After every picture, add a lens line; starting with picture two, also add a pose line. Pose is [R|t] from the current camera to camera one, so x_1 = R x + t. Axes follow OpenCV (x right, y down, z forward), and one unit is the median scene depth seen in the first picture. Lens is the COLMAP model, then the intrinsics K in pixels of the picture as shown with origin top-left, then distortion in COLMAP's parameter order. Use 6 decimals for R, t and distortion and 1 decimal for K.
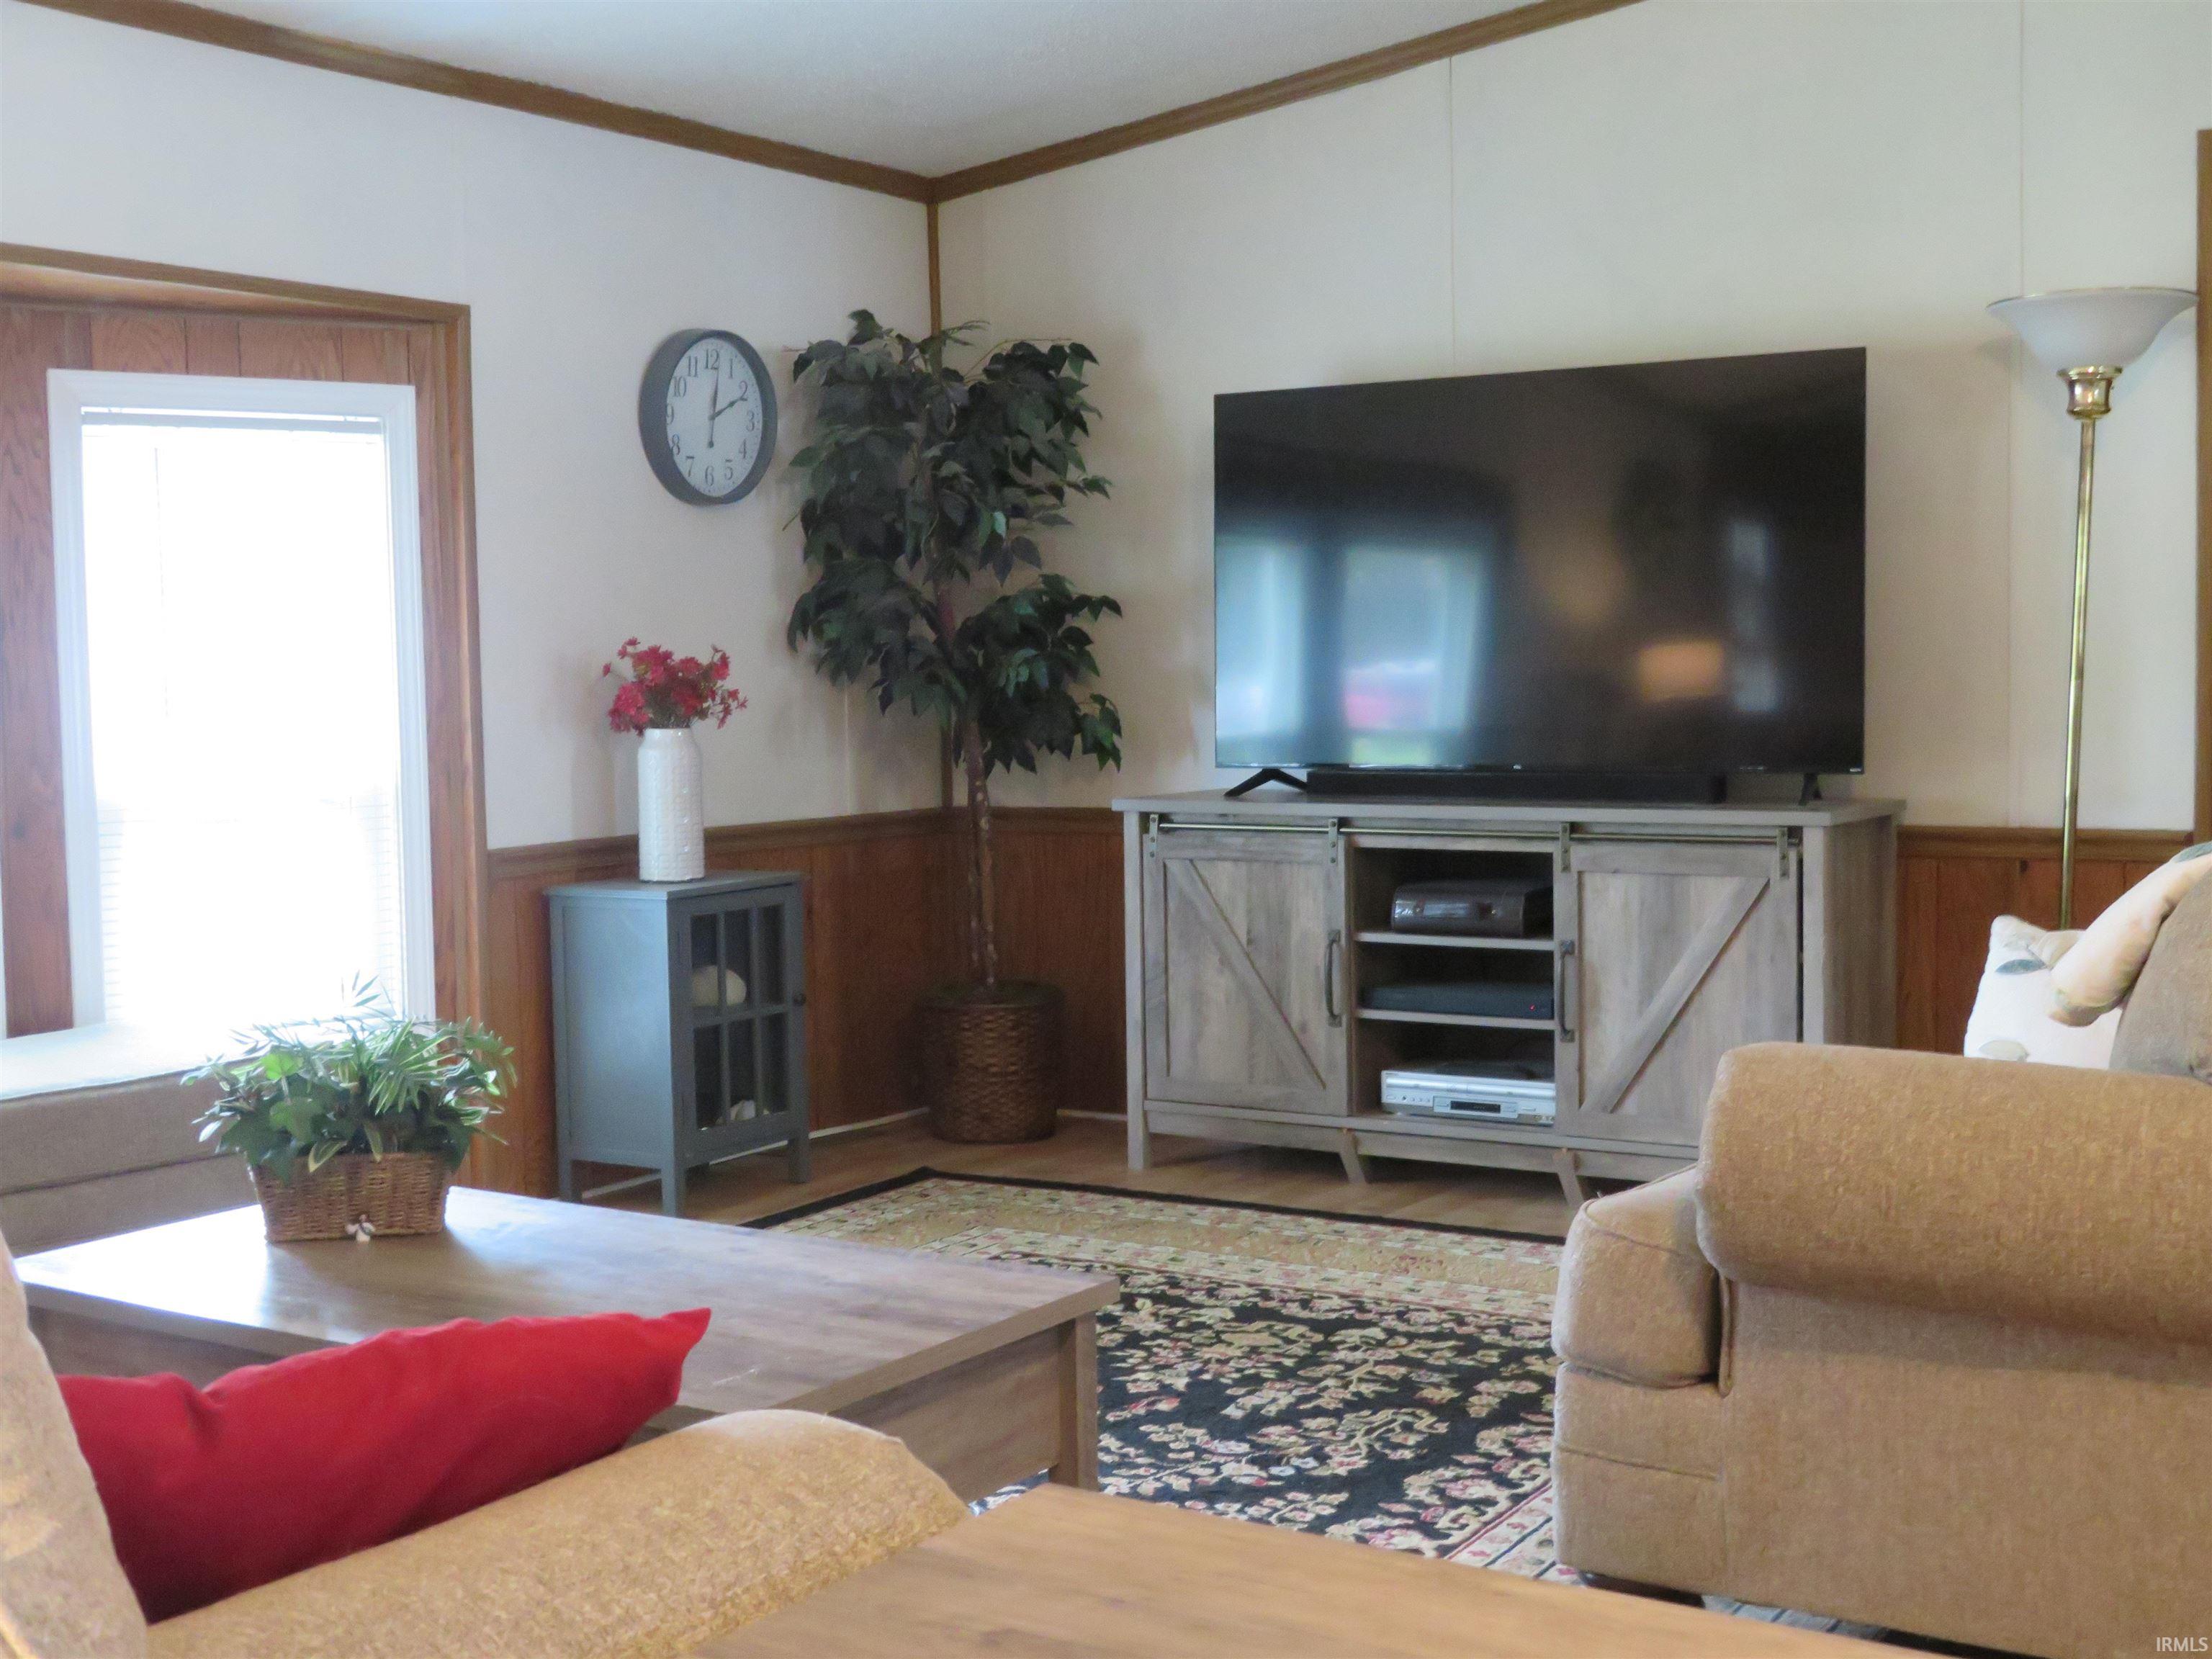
lens RADIAL K [[2613.5, 0, 1106.0], [0, 2613.5, 829.5], [0, 0, 1]] dist [-0.021976, -0.058394]
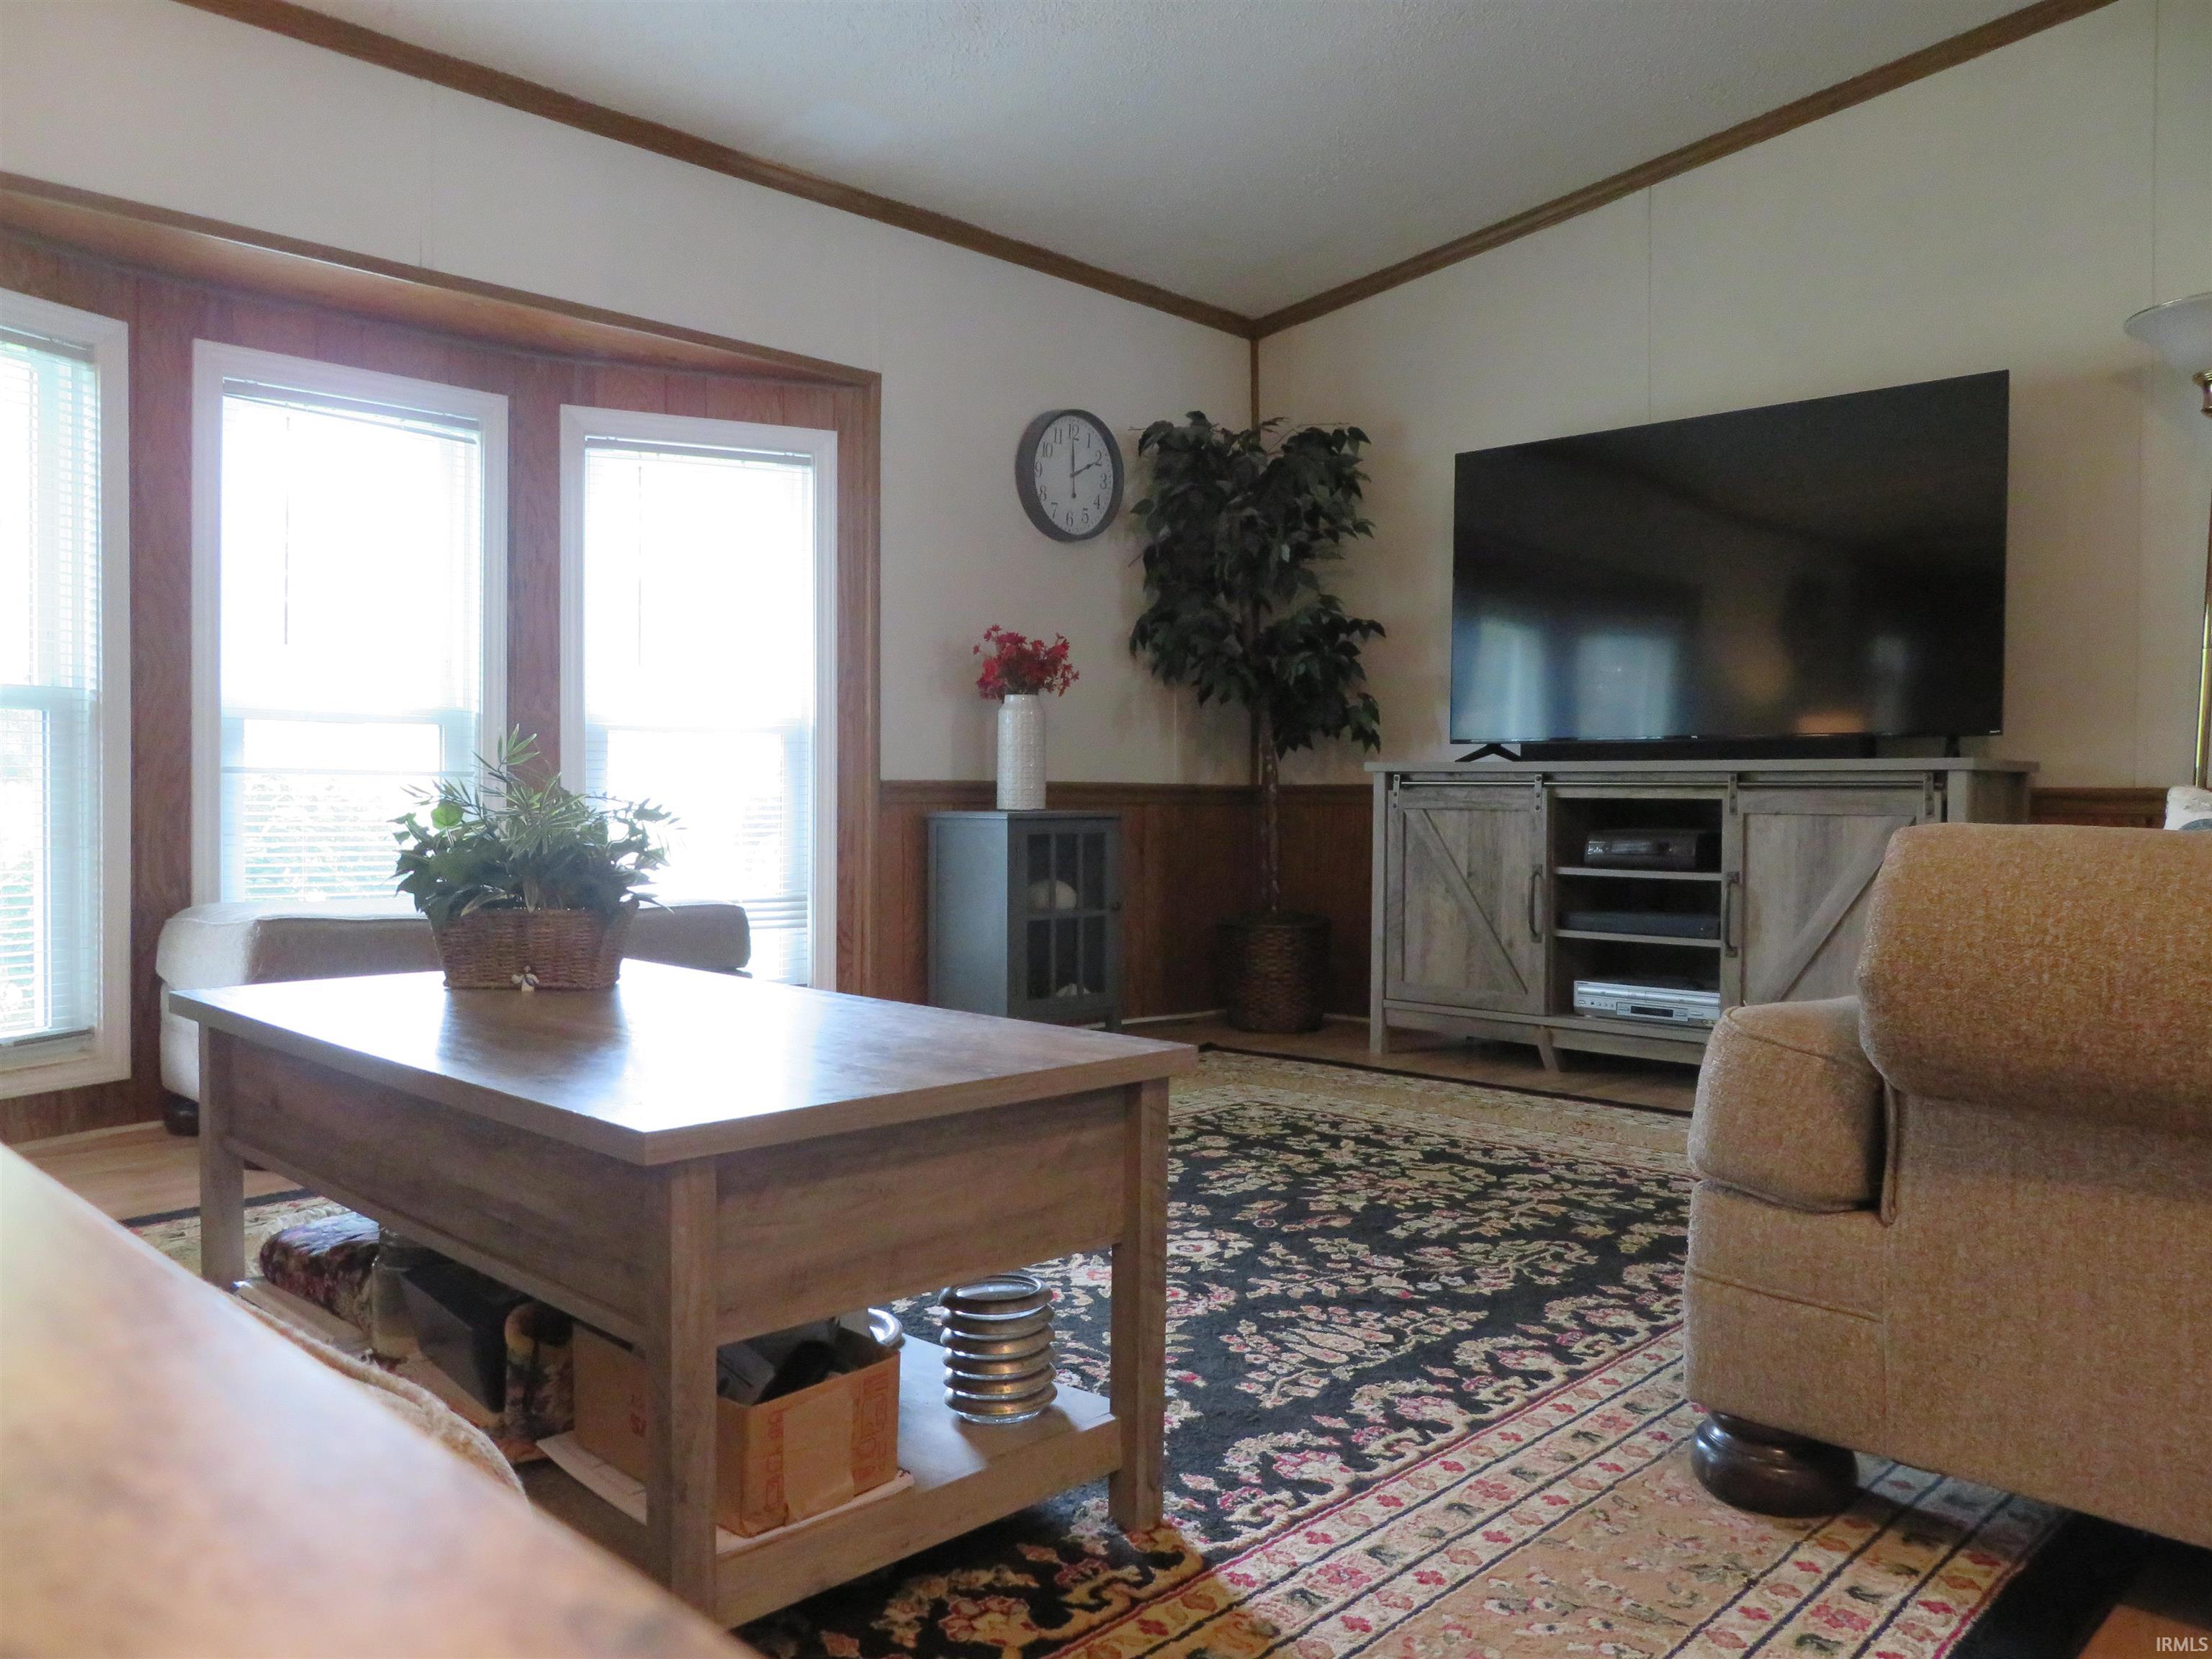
lens RADIAL K [[1641.5, 0, 1106.0], [0, 1641.5, 829.5], [0, 0, 1]] dist [-0.037584, 0.009856]
pose [[0.979536, 0.026988, -0.199450, 0.044138], [-0.034041, 0.998908, -0.032015, 0.057327], [0.198368, 0.038149, 0.979385, 0.210761]]
